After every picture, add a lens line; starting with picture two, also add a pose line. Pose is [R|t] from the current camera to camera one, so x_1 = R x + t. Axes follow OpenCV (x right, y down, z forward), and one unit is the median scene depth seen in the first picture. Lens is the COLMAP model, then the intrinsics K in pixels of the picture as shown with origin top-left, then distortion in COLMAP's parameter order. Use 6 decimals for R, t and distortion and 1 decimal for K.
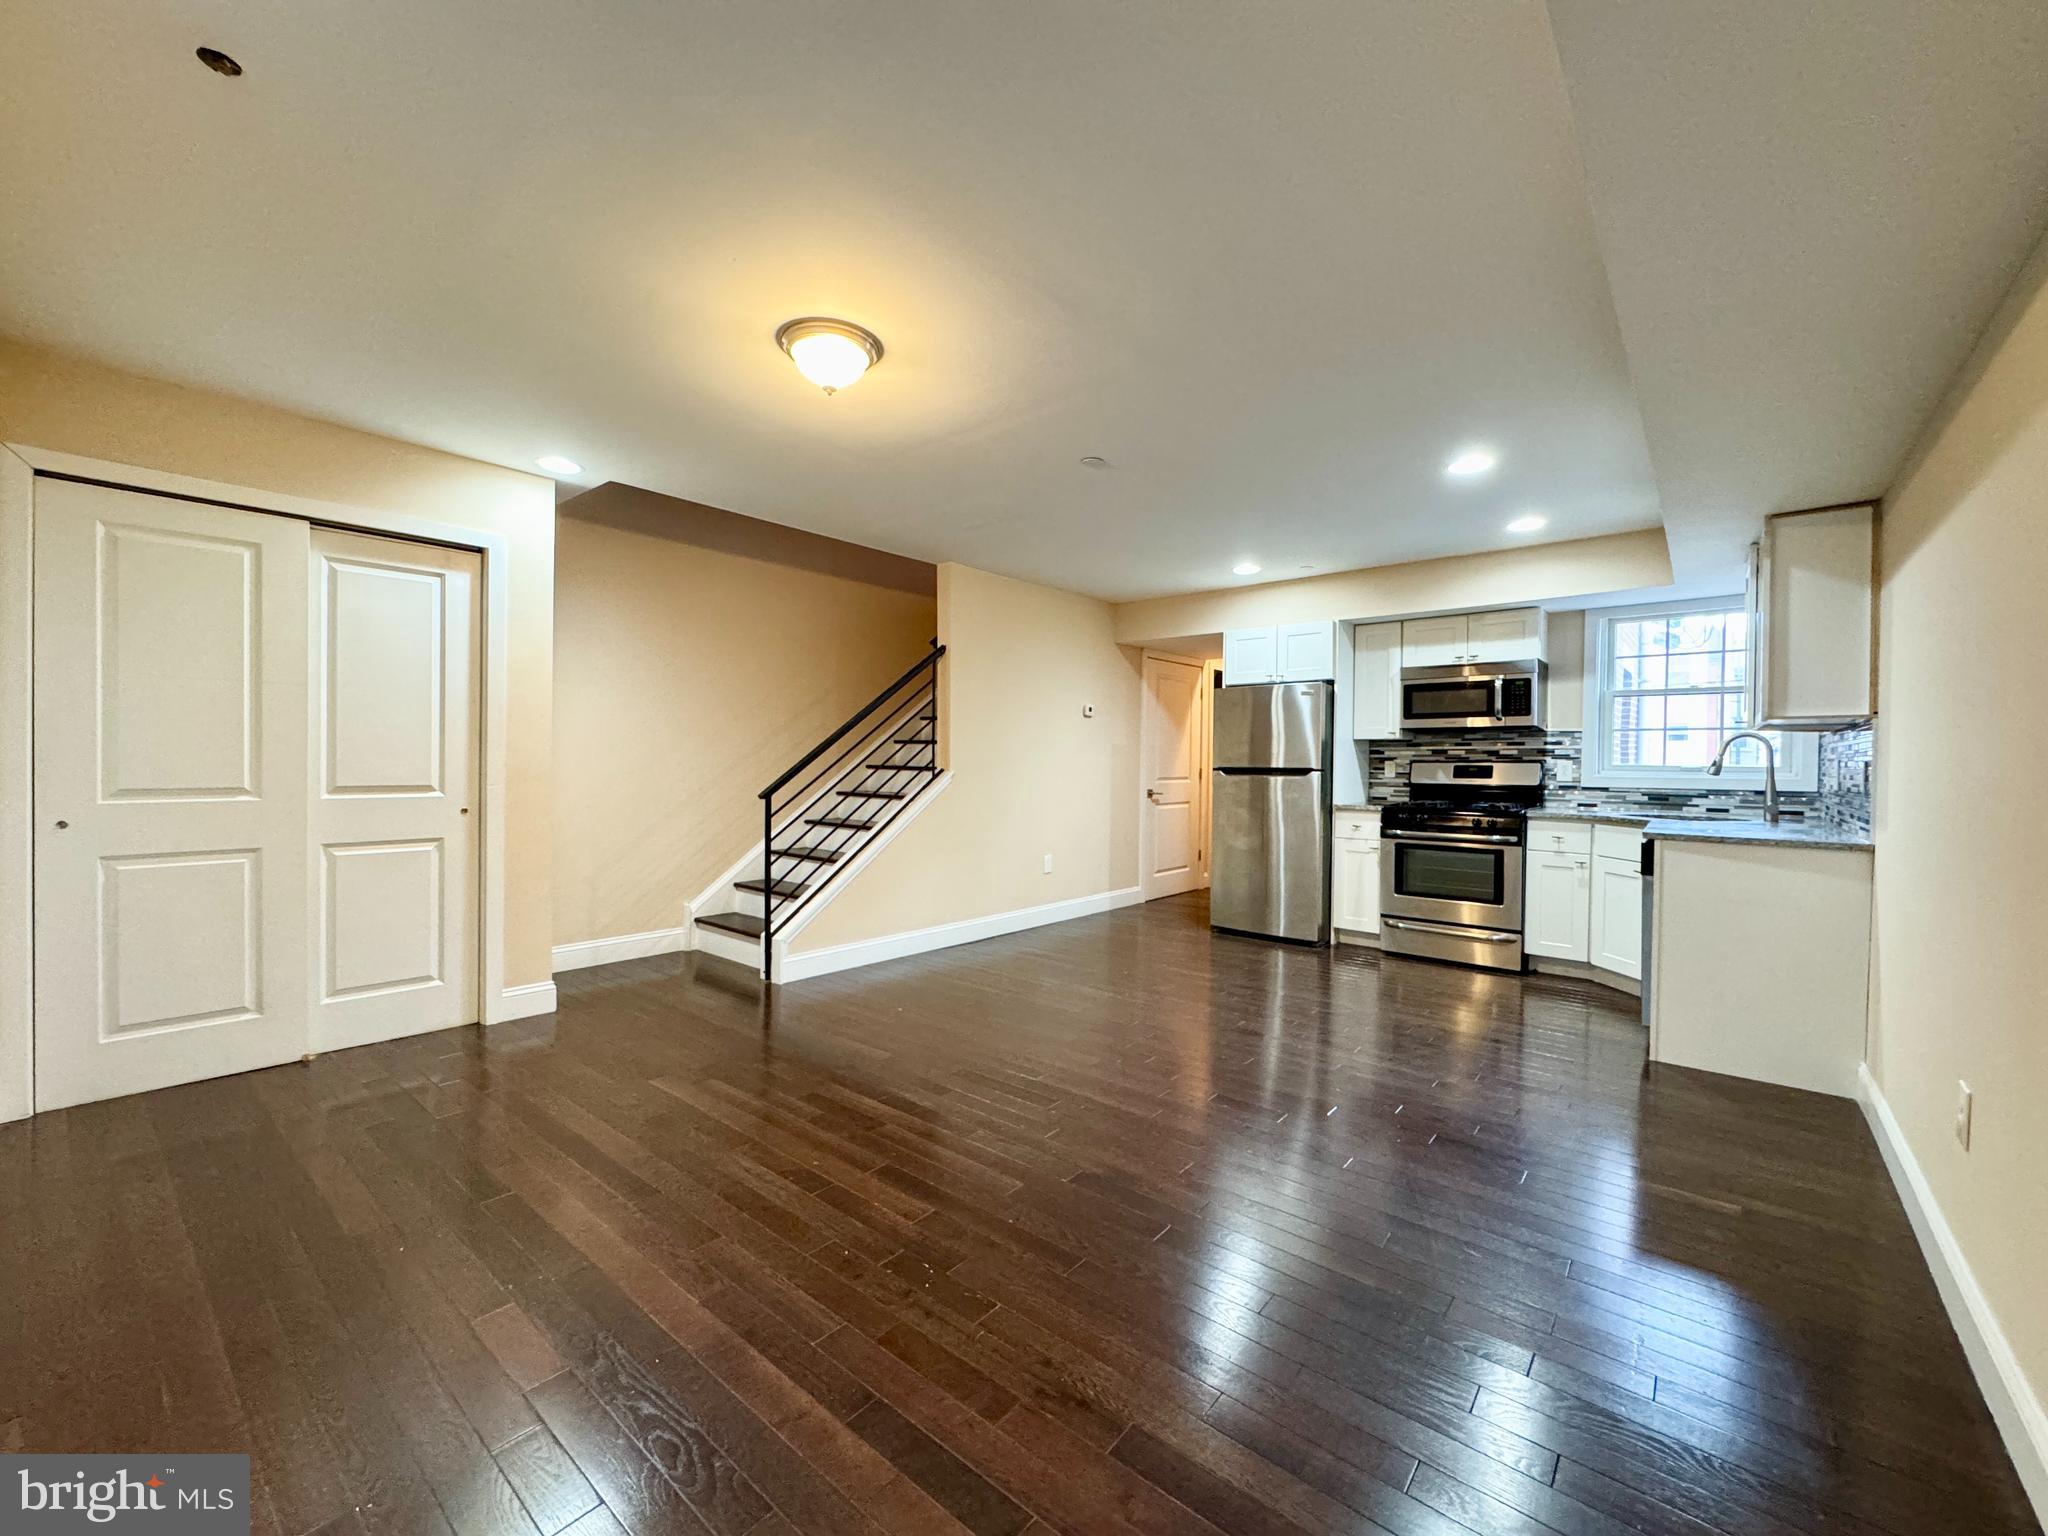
lens RADIAL K [[818.8, 0, 1023.6], [0, 818.8, 774.5], [0, 0, 1]] dist [0.000208, 0.000035]
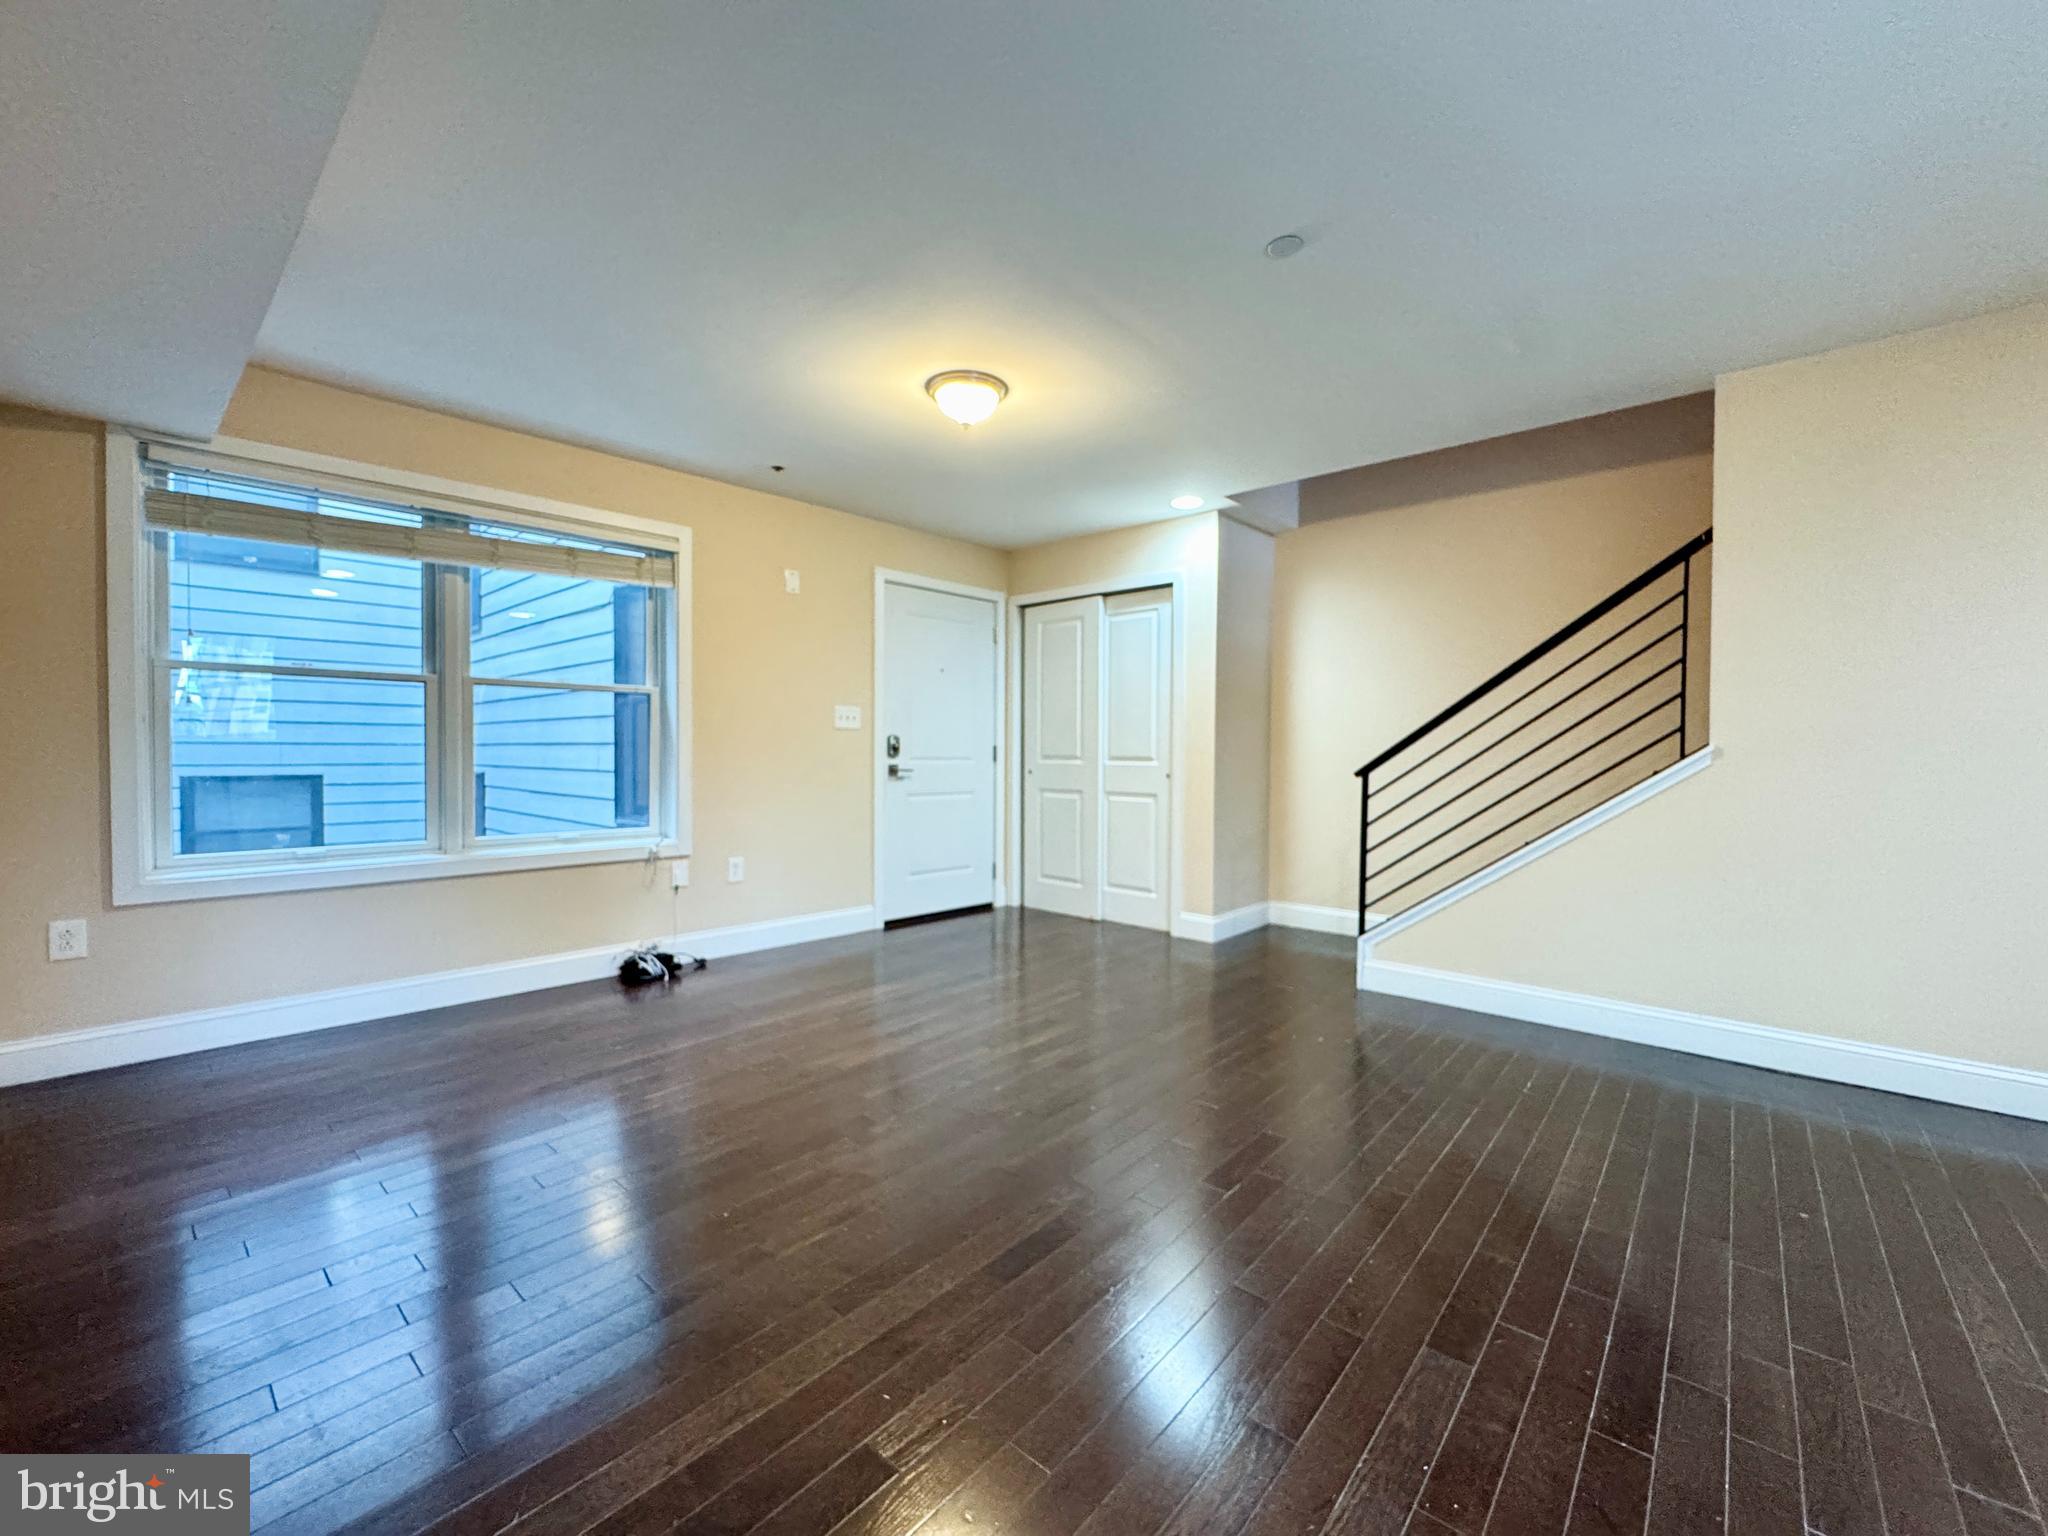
lens RADIAL K [[825.7, 0, 1024.0], [0, 825.7, 768.0], [0, 0, 1]] dist [-0.000385, -0.000053]
pose [[-0.017651, 0.008831, -0.999805, 0.520413], [-0.023465, 0.999682, 0.009244, 0.017533], [0.999569, 0.023624, -0.017438, 0.571922]]
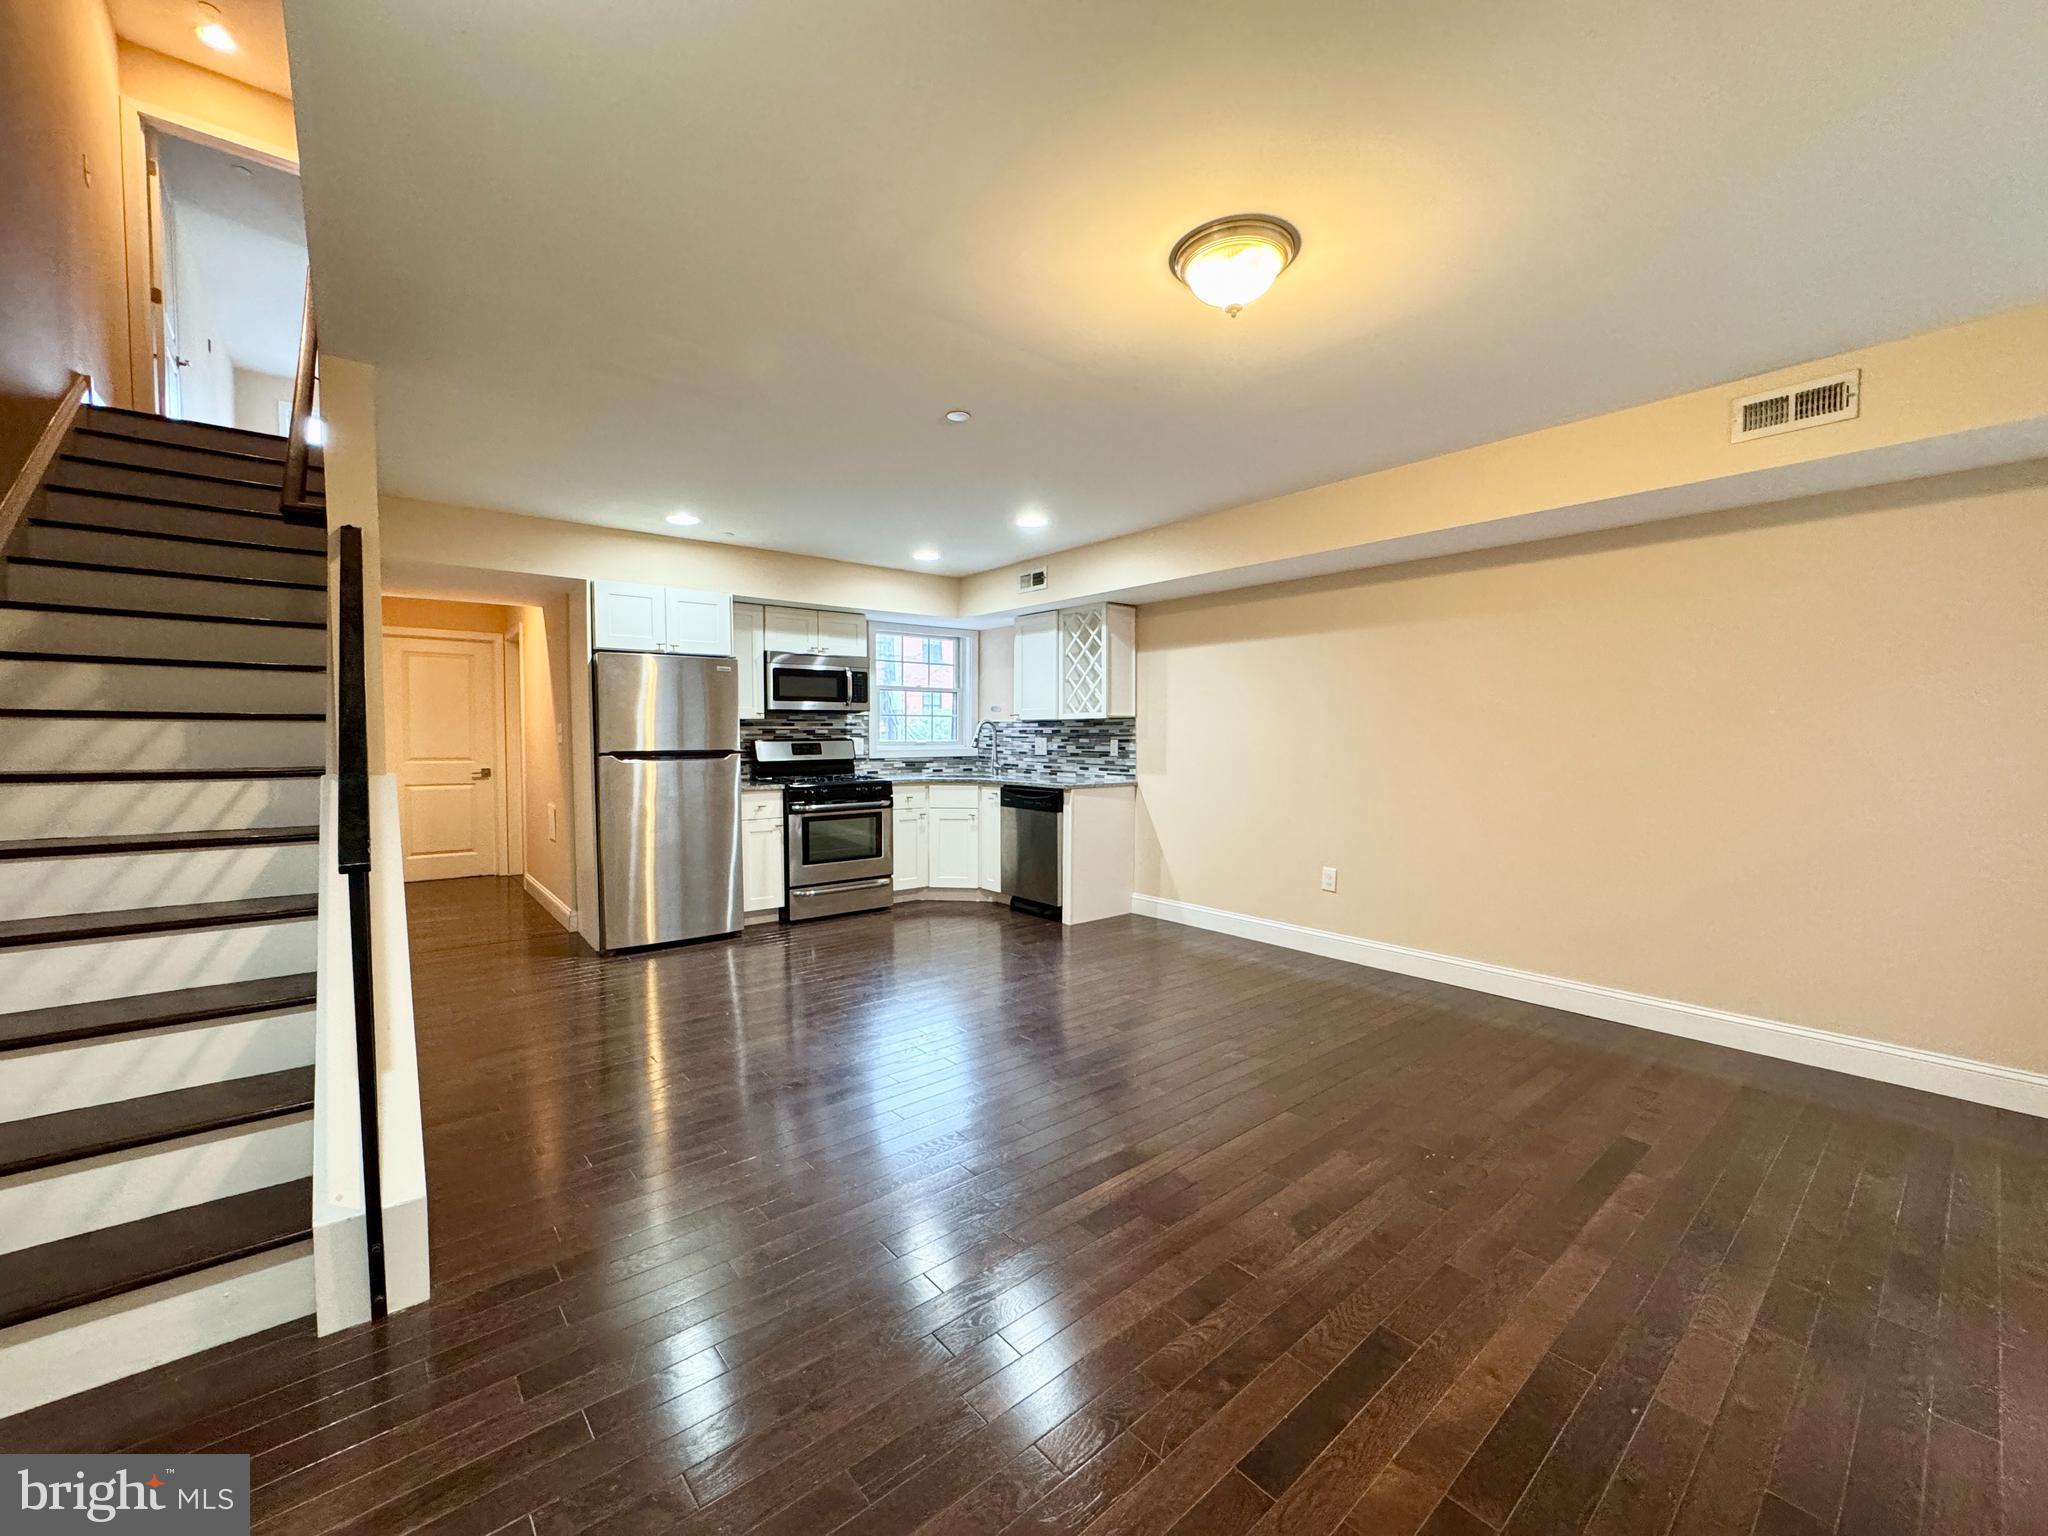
lens RADIAL K [[825.7, 0, 1024.0], [0, 825.7, 768.0], [0, 0, 1]] dist [-0.000385, -0.000053]
pose [[0.178195, -0.049423, 0.982753, -0.552730], [0.021208, 0.998699, 0.046380, -0.025192], [-0.983767, 0.012577, 0.179011, 0.527265]]
